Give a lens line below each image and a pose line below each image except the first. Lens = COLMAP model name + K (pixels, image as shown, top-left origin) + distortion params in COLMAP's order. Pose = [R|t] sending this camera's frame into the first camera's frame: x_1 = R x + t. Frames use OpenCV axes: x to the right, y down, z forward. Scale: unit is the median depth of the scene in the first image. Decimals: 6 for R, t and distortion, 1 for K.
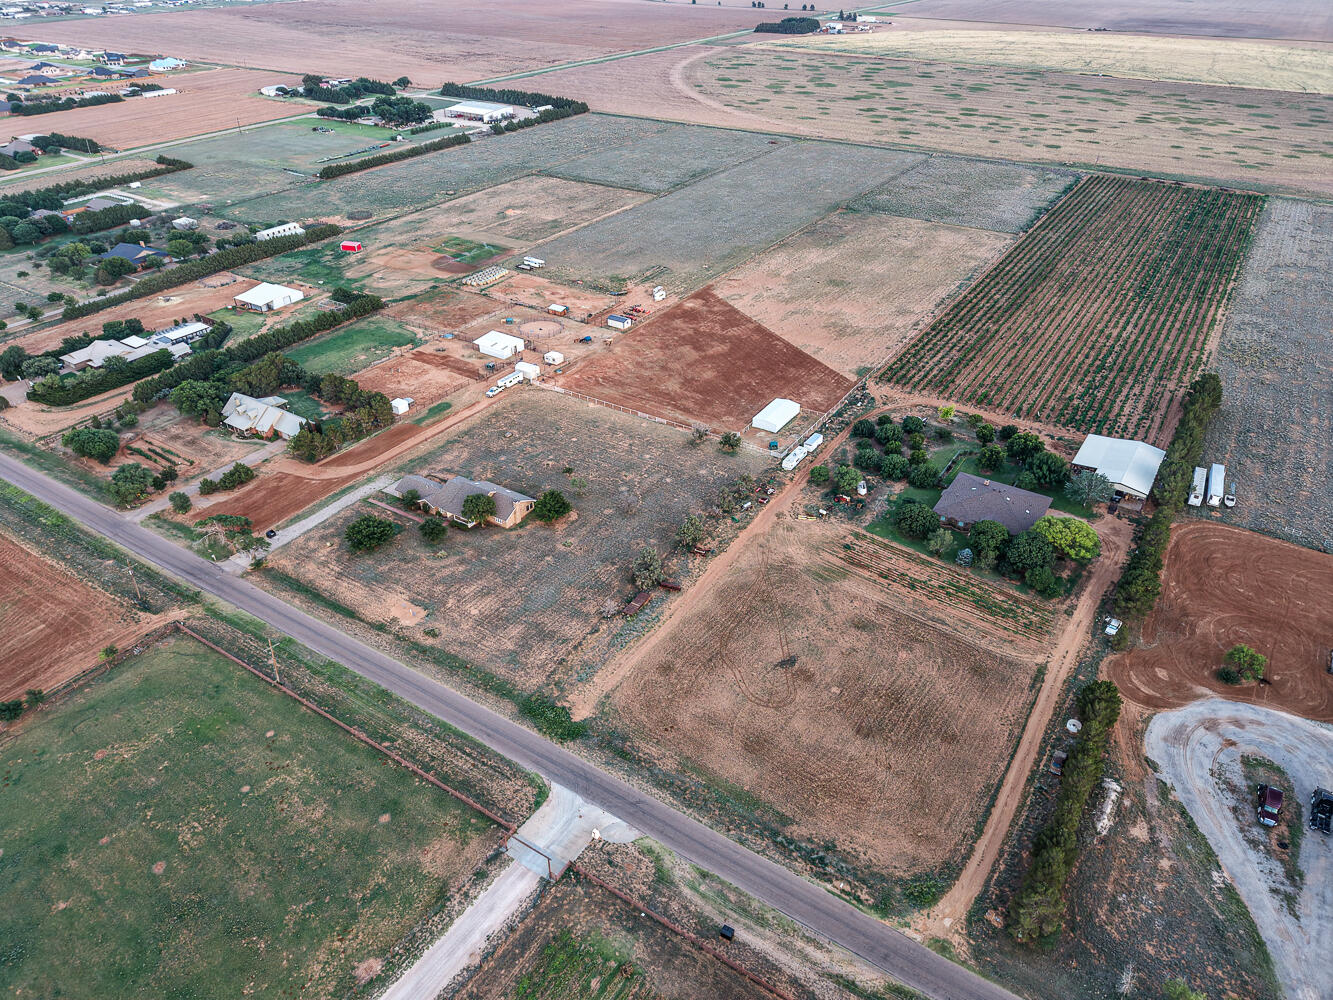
lens RADIAL K [[897.3, 0, 662.8], [0, 897.3, 502.0], [0, 0, 1]] dist [0.036922, -0.038018]
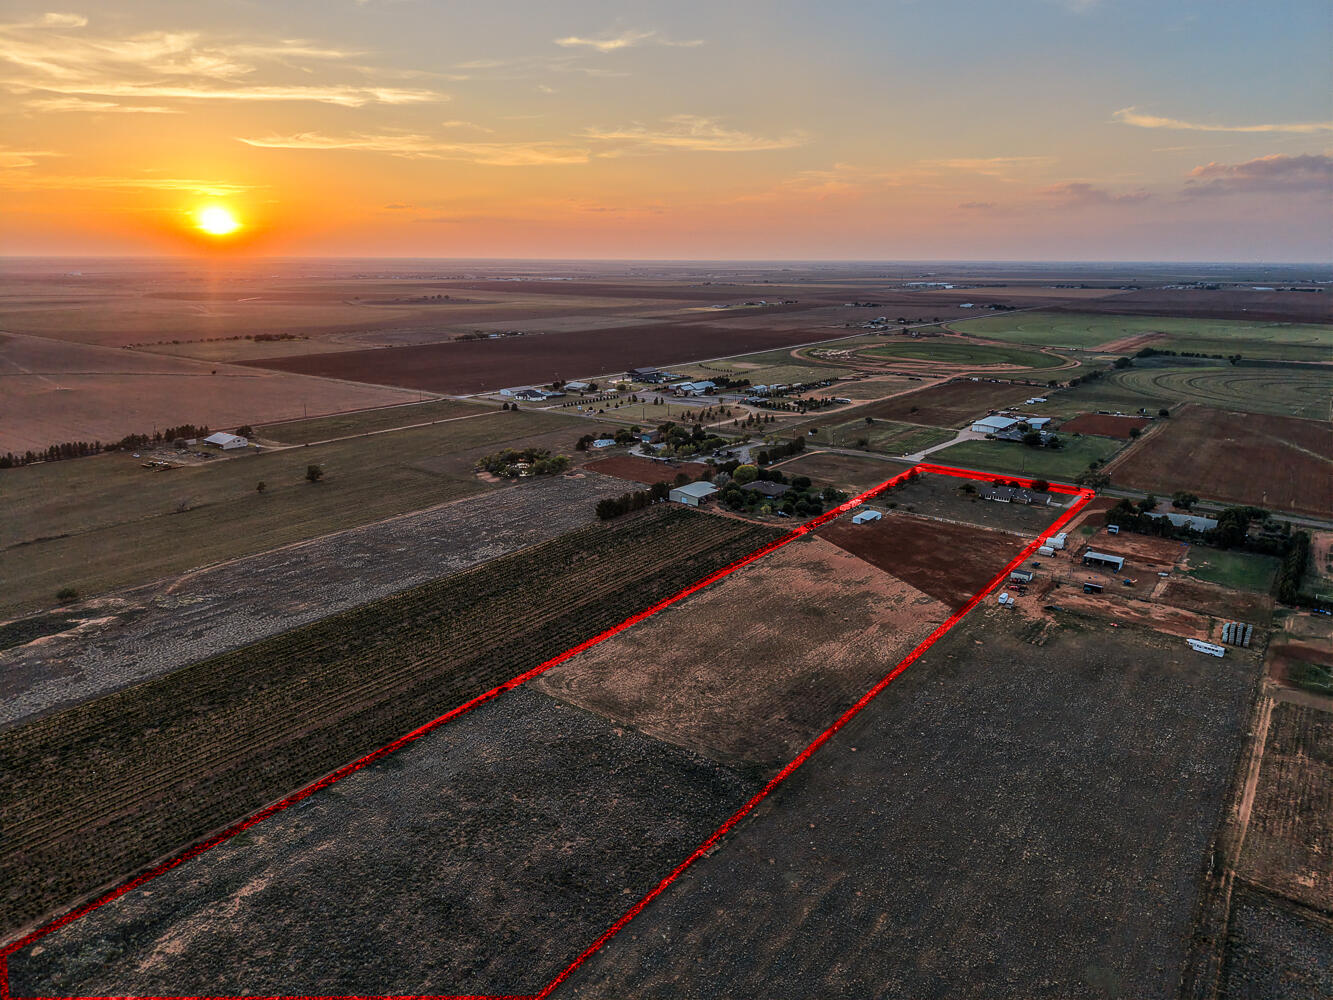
lens RADIAL K [[897.3, 0, 666.9], [0, 897.3, 479.2], [0, 0, 1]] dist [0.036922, -0.038018]
pose [[-0.998009, -0.021431, 0.059322, 0.368422], [0.028861, 0.681103, 0.731619, -1.262493], [-0.056084, 0.731874, -0.679128, 1.929962]]
